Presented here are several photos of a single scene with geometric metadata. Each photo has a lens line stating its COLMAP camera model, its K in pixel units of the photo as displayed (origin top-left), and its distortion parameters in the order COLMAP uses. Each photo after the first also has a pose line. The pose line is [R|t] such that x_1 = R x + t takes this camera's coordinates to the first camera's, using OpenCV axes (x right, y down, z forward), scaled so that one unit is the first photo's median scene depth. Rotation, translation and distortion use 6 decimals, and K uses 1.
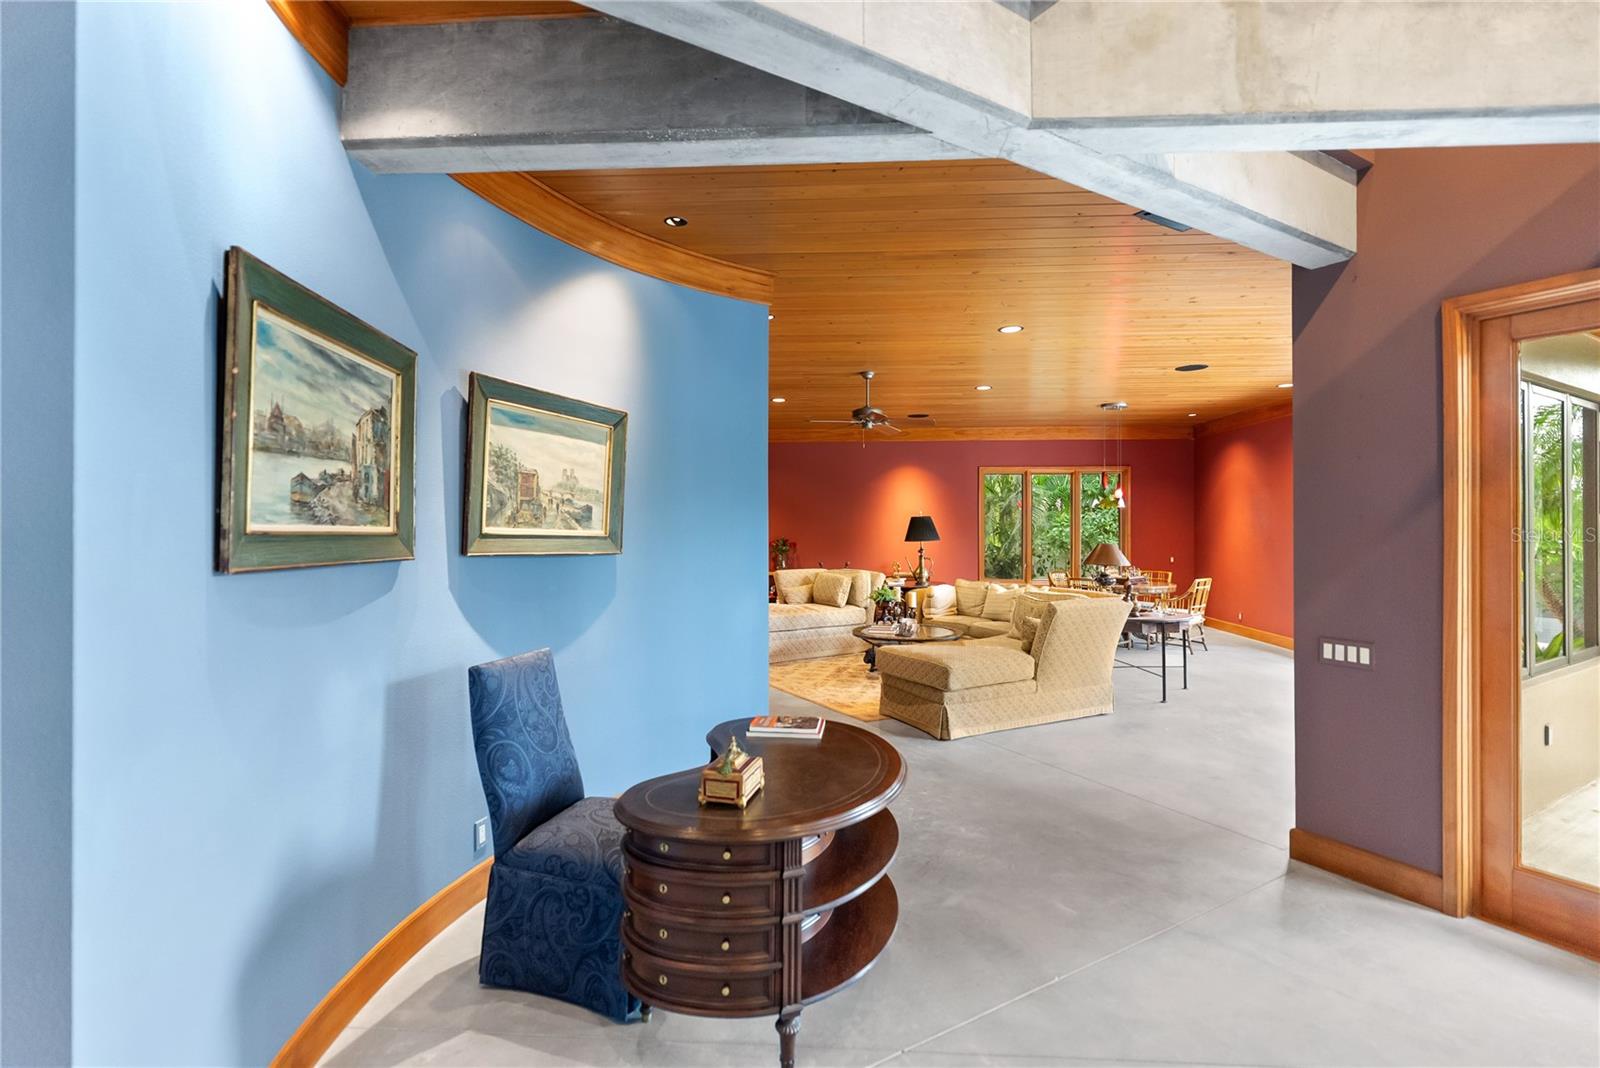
lens RADIAL K [[727.0, 0, 800.2], [0, 727.0, 515.3], [0, 0, 1]] dist [-0.001170, -0.000077]
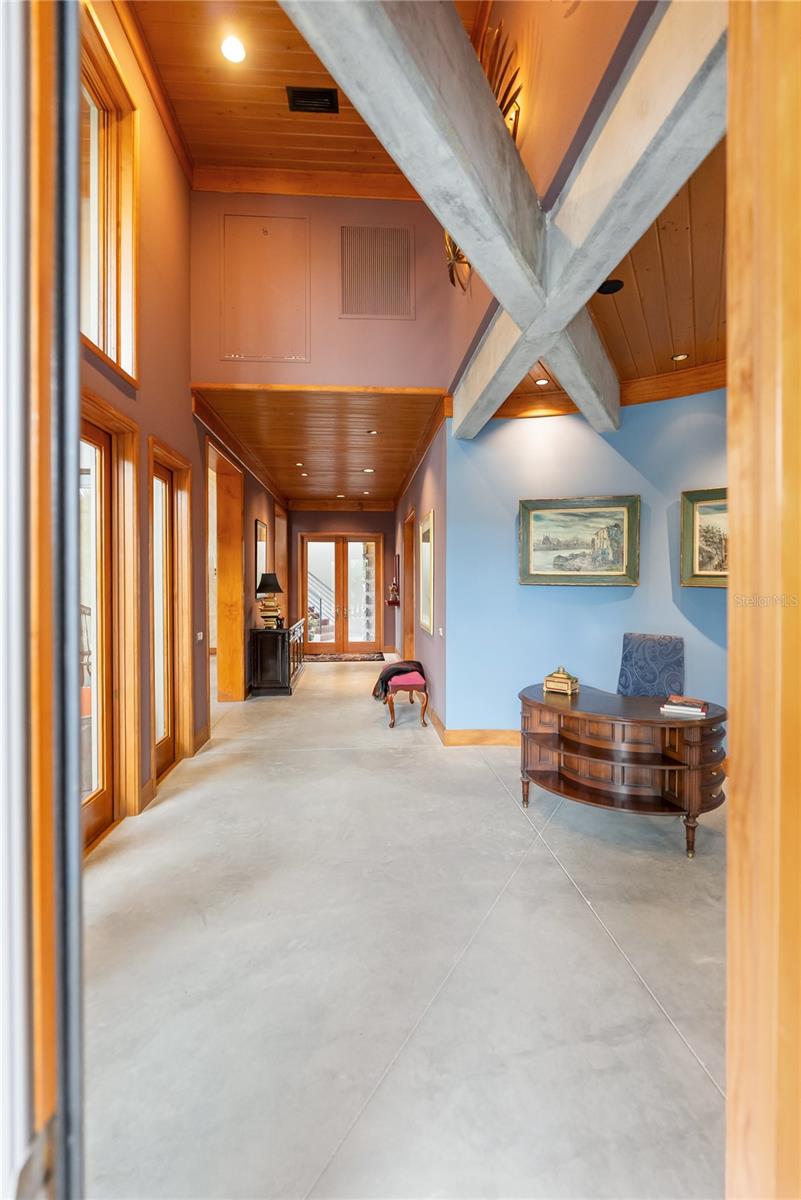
lens RADIAL K [[545.3, 0, 400.5], [0, 545.3, 600.0], [0, 0, 1]] dist [-0.001170, -0.000077]
pose [[-0.450263, 0.017562, -0.892723, 1.516734], [0.006795, 0.999845, 0.016242, 0.081210], [0.892870, 0.001247, -0.450313, 1.253683]]
